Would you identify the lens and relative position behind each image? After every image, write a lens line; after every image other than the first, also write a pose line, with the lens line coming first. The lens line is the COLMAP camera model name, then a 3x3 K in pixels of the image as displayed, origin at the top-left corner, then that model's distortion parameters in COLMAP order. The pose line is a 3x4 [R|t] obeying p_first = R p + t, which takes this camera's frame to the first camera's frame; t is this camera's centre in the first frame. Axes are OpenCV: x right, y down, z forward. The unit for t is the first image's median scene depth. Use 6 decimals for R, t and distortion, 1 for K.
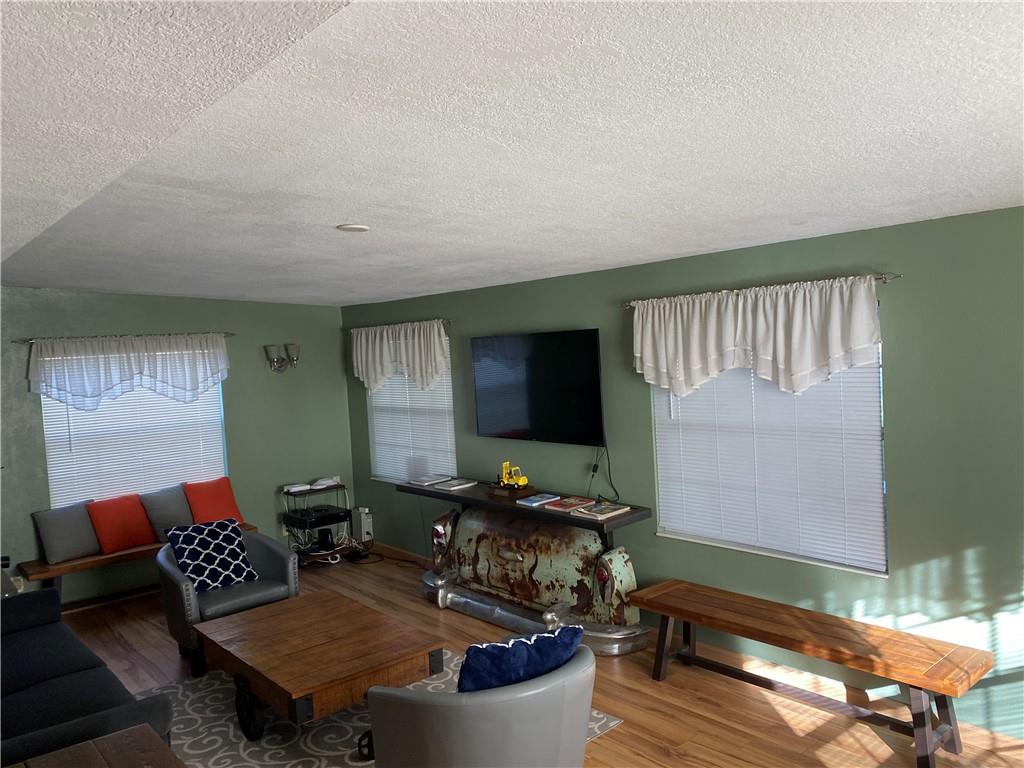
lens RADIAL K [[782.3, 0, 504.6], [0, 782.3, 384.6], [0, 0, 1]] dist [0.036630, -0.033390]
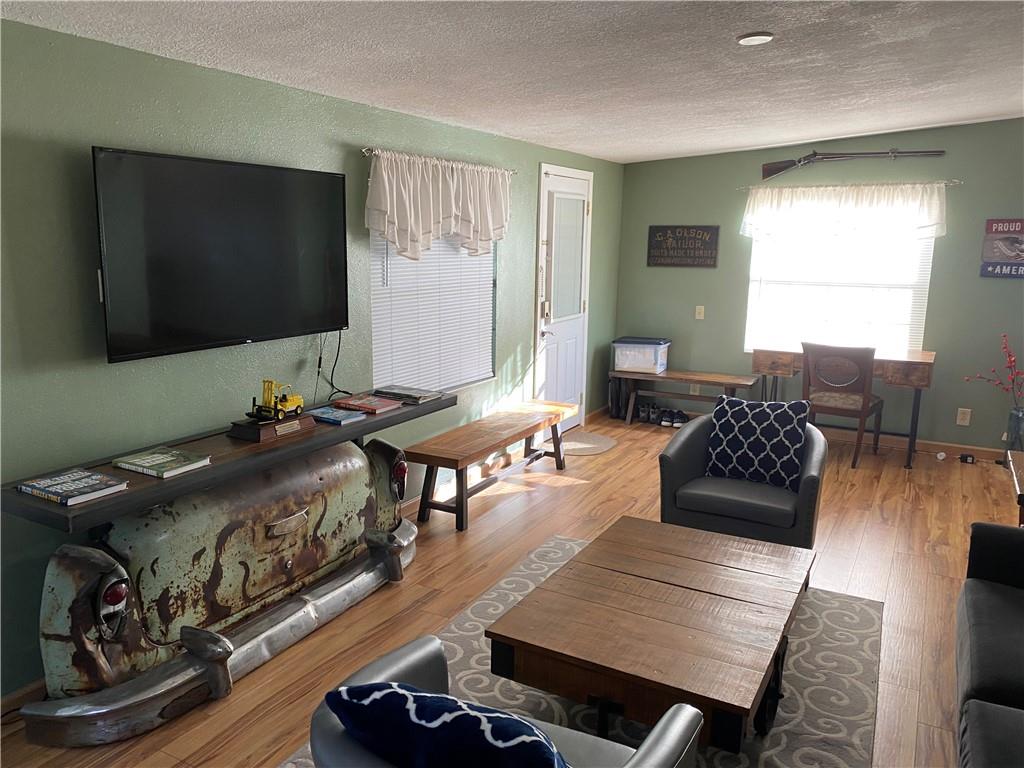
lens RADIAL K [[782.3, 0, 503.9], [0, 782.3, 381.1], [0, 0, 1]] dist [0.036630, -0.033390]
pose [[-0.365346, -0.134253, 0.921140, -0.622959], [0.033083, 0.987047, 0.156980, 0.011743], [-0.930284, 0.087827, -0.356172, 1.059302]]
